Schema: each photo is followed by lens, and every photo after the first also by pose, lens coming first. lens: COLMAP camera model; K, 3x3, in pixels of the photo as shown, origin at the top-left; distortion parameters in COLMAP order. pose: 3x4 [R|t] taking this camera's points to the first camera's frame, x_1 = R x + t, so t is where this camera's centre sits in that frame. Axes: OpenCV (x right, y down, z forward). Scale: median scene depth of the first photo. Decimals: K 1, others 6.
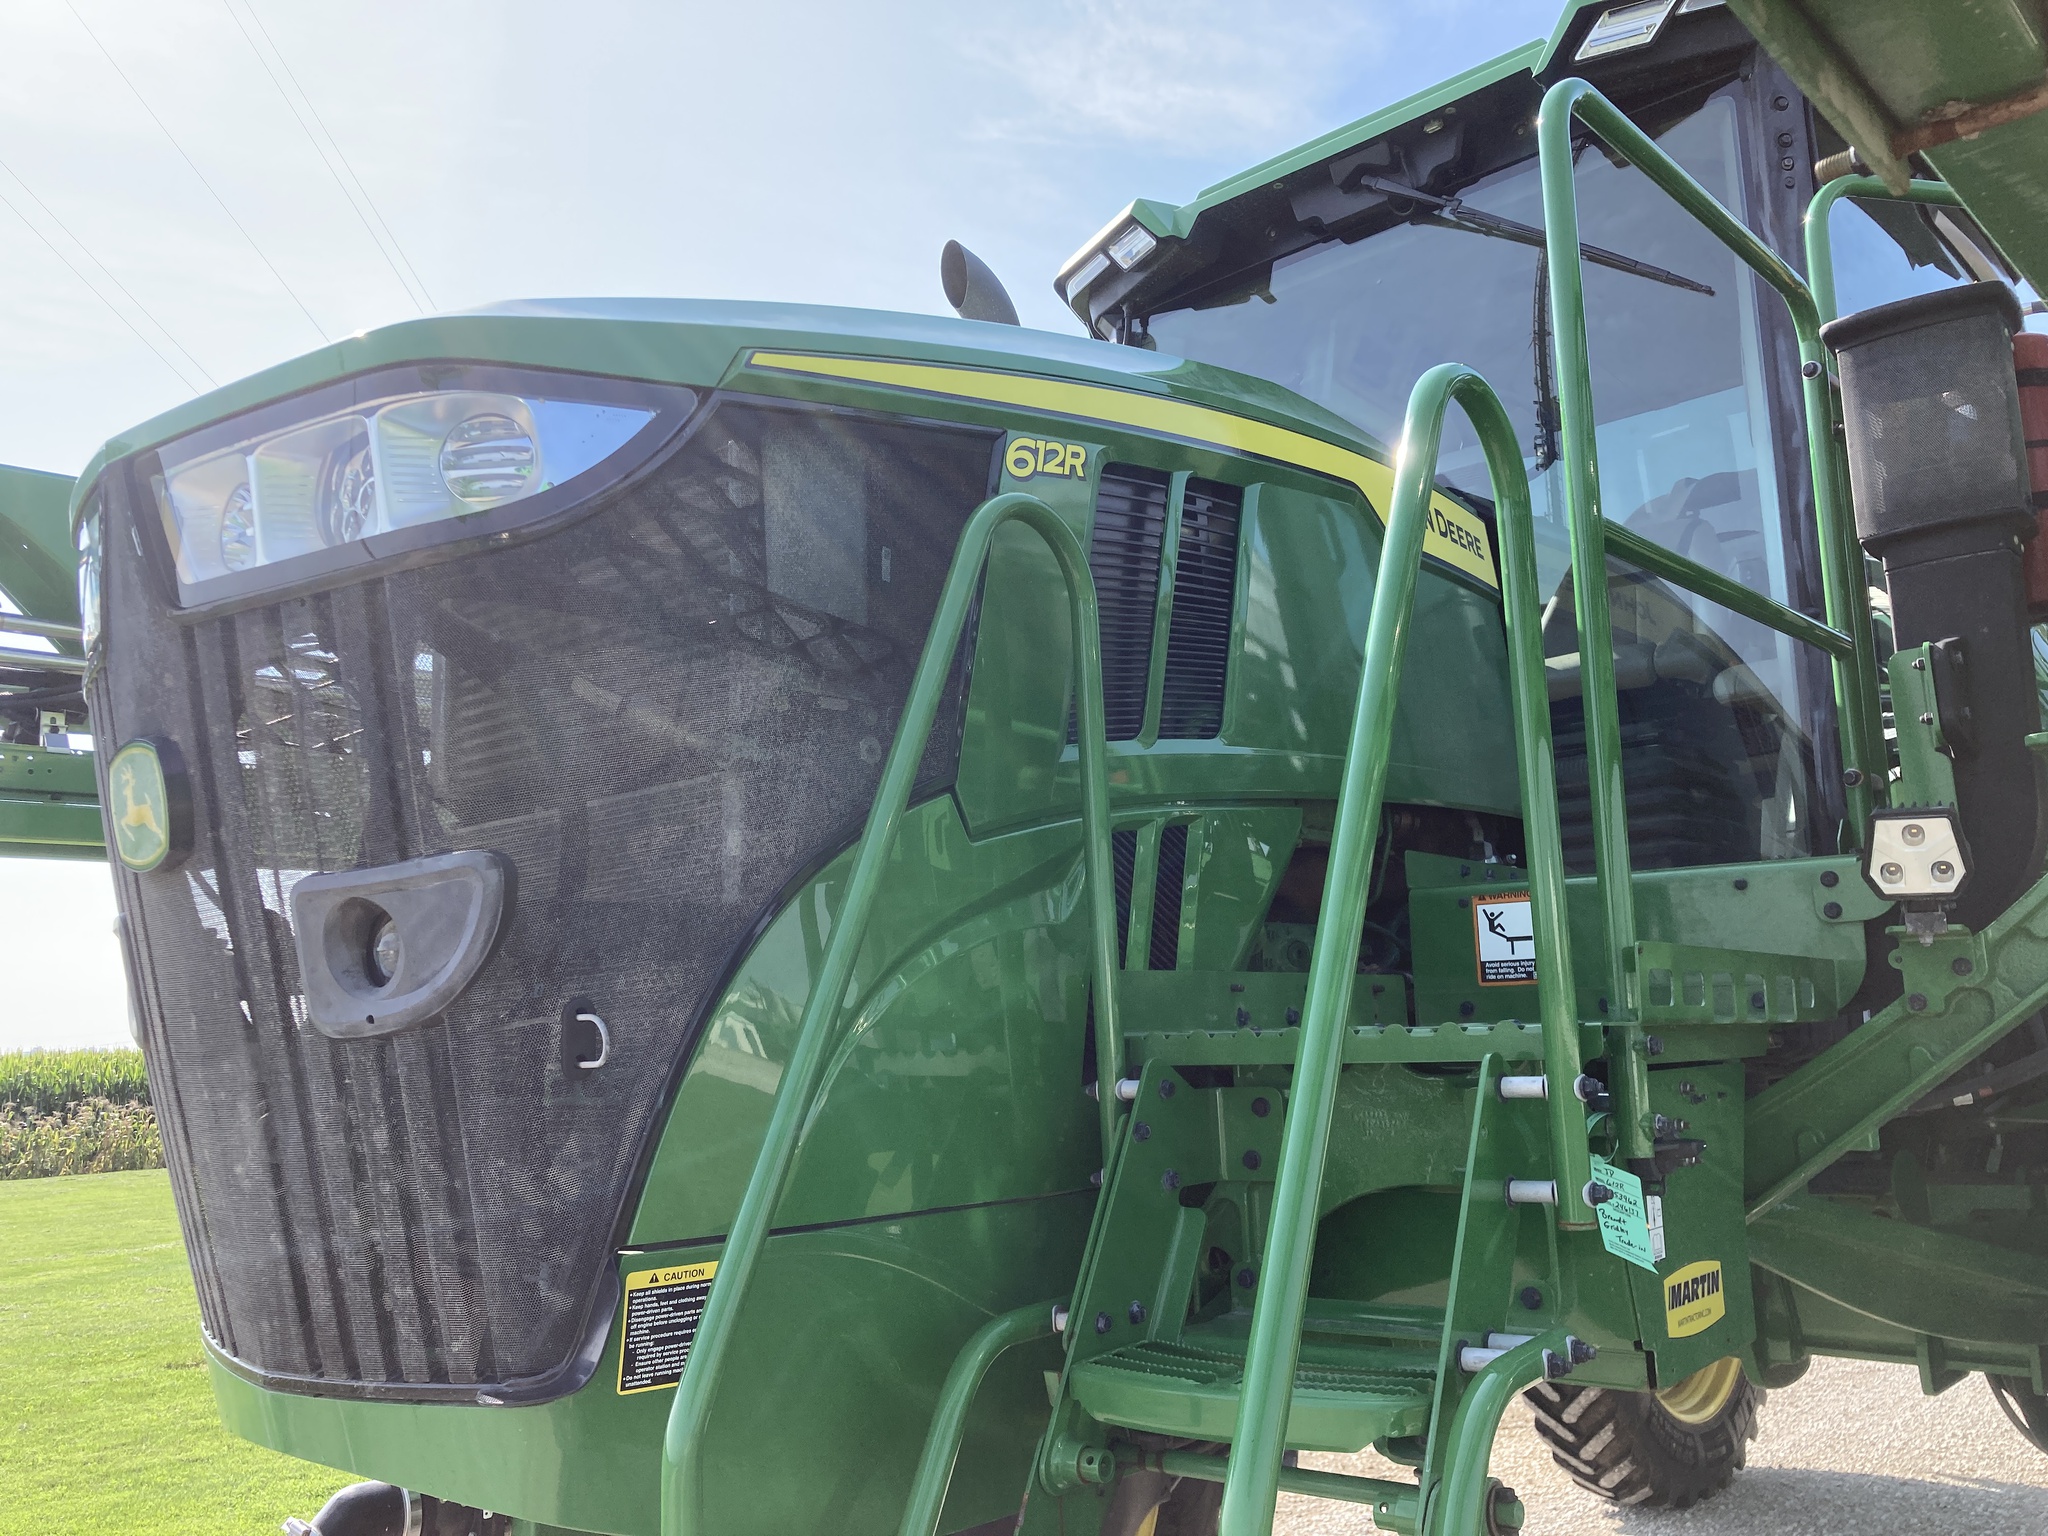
lens RADIAL K [[1676.1, 0, 1022.7], [0, 1676.1, 789.7], [0, 0, 1]] dist [-0.000839, -0.000443]
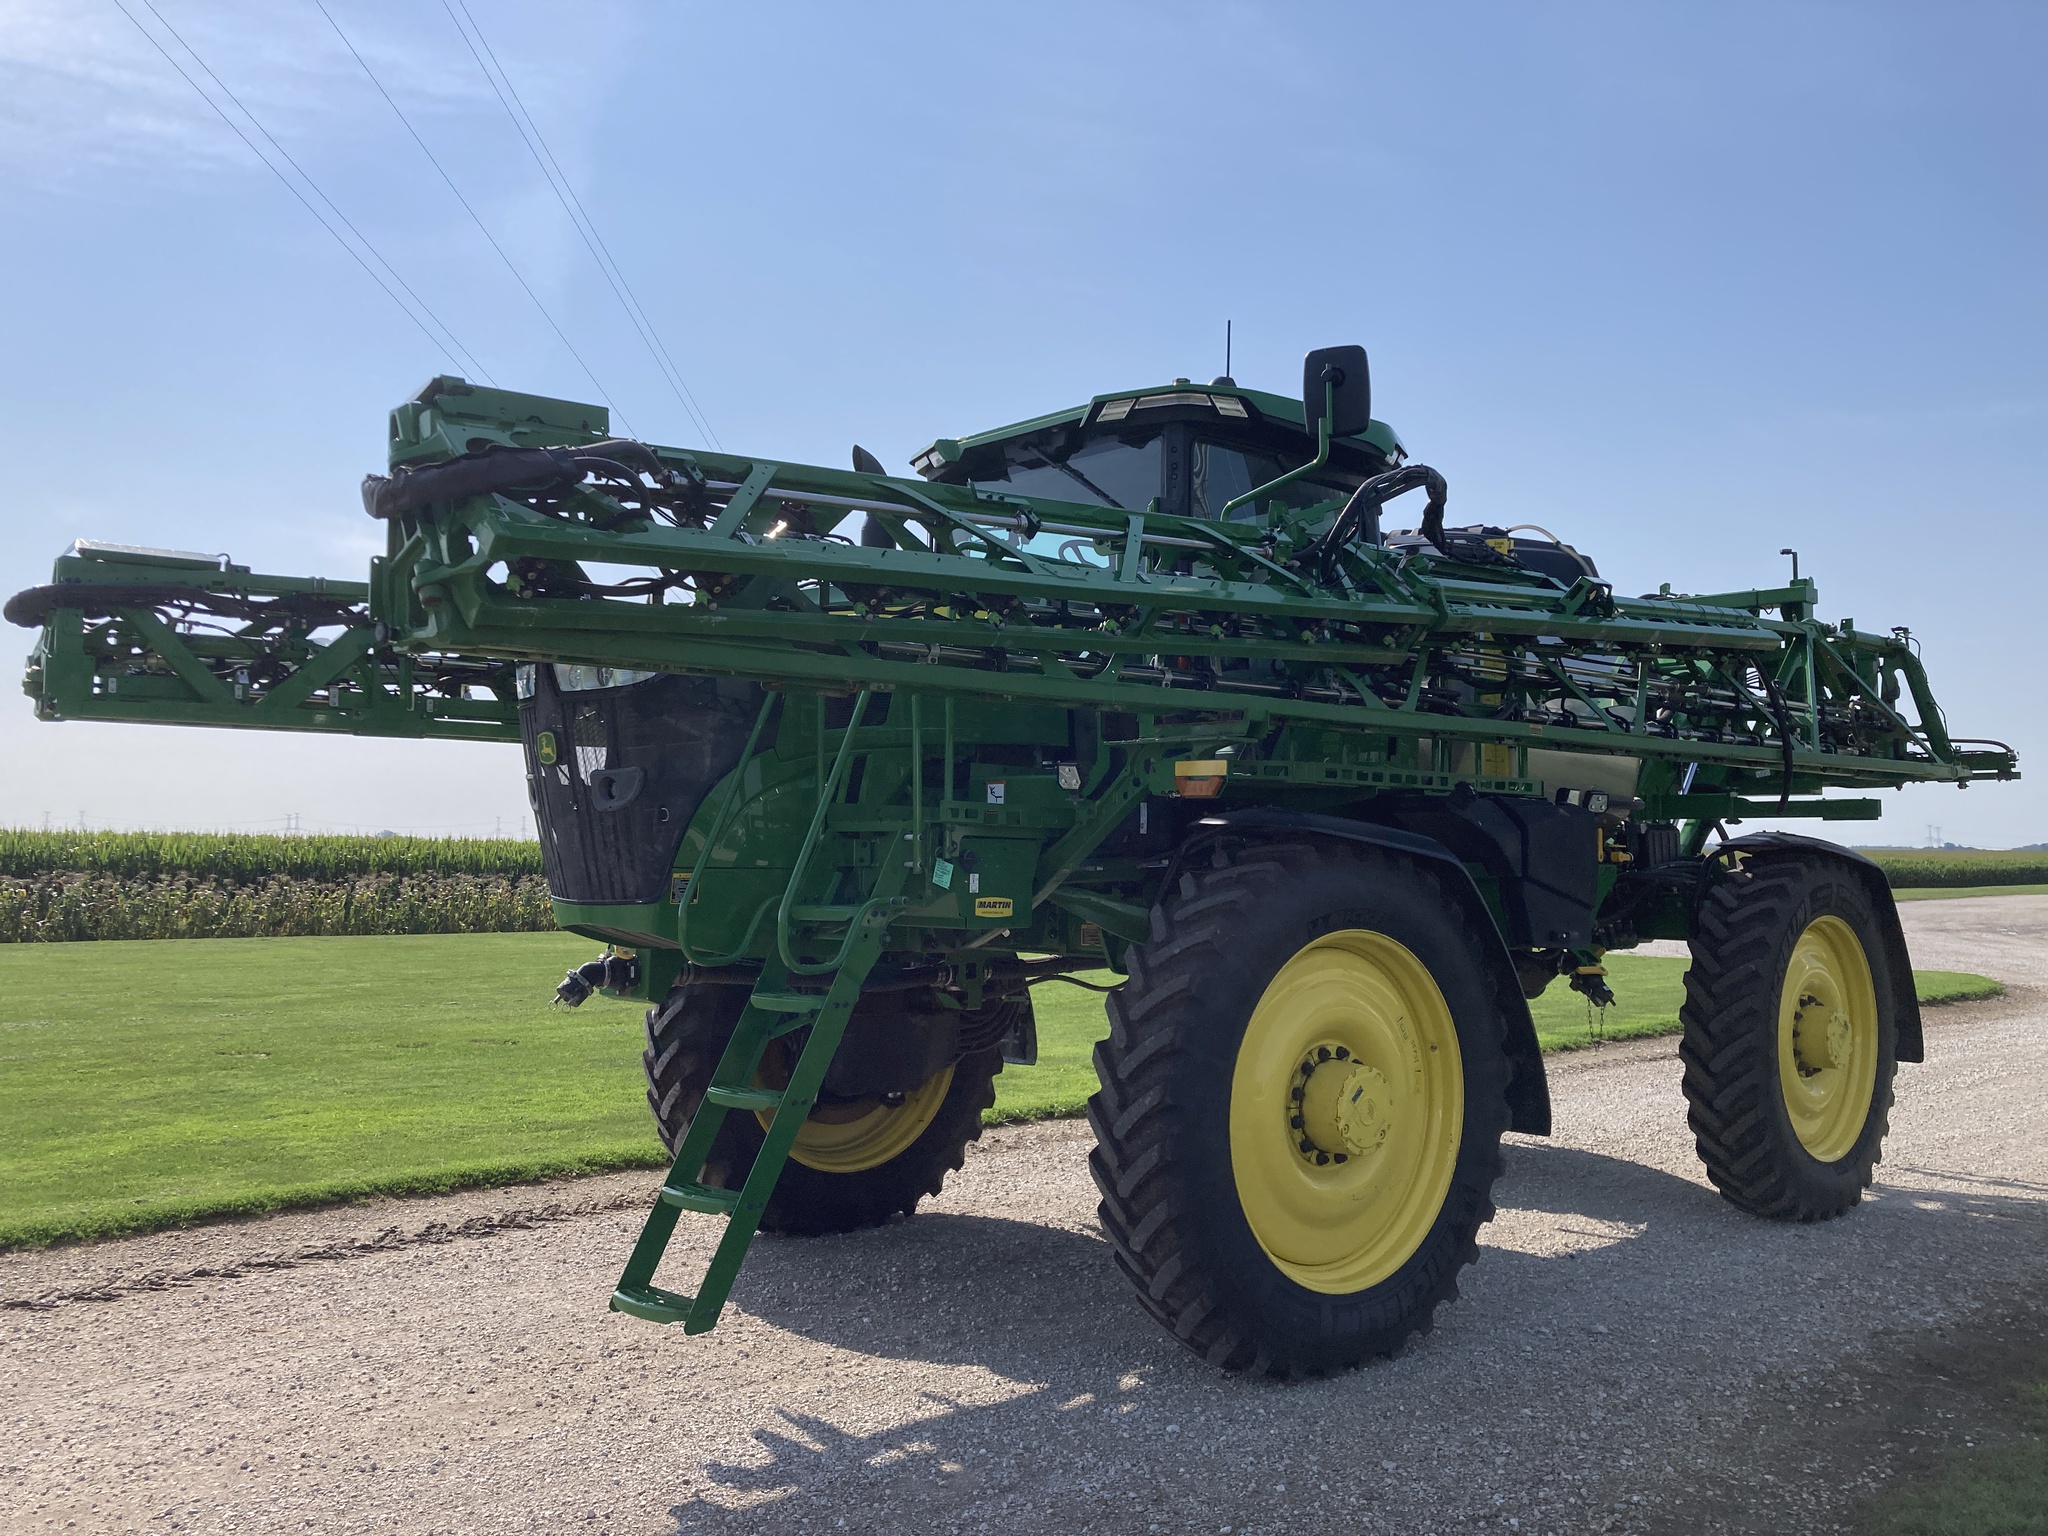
lens RADIAL K [[1614.8, 0, 1024.0], [0, 1614.8, 768.0], [0, 0, 1]] dist [0.039402, -0.055799]
pose [[0.997693, 0.038650, -0.055803, 0.683372], [-0.033445, 0.995256, 0.091361, -0.289206], [0.059070, -0.089283, 0.994253, -2.346780]]
